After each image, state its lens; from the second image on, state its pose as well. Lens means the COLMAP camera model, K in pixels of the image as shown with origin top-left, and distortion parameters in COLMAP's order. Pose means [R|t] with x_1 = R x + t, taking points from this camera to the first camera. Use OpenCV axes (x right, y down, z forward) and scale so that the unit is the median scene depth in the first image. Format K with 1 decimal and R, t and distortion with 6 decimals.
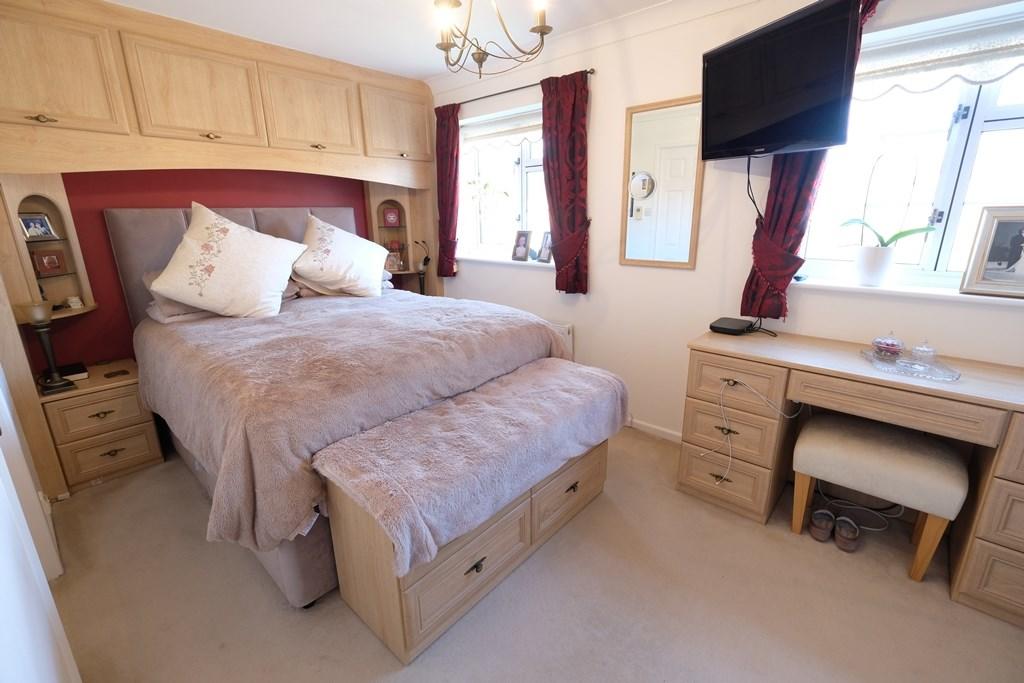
lens RADIAL K [[444.3, 0, 513.6], [0, 444.3, 334.9], [0, 0, 1]] dist [-0.005087, 0.000611]
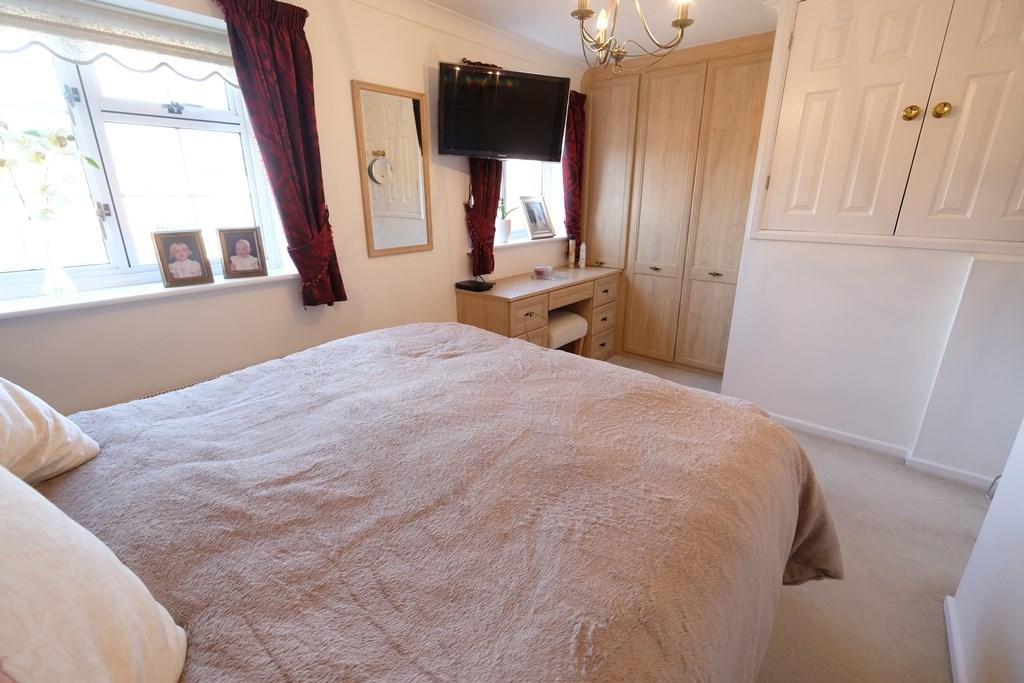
lens RADIAL K [[444.3, 0, 513.6], [0, 444.3, 334.9], [0, 0, 1]] dist [-0.005087, 0.000611]
pose [[-0.027470, -0.302518, 0.952748, -0.742762], [0.256434, 0.919080, 0.299221, -0.226122], [-0.966171, 0.252536, 0.052329, 0.766935]]
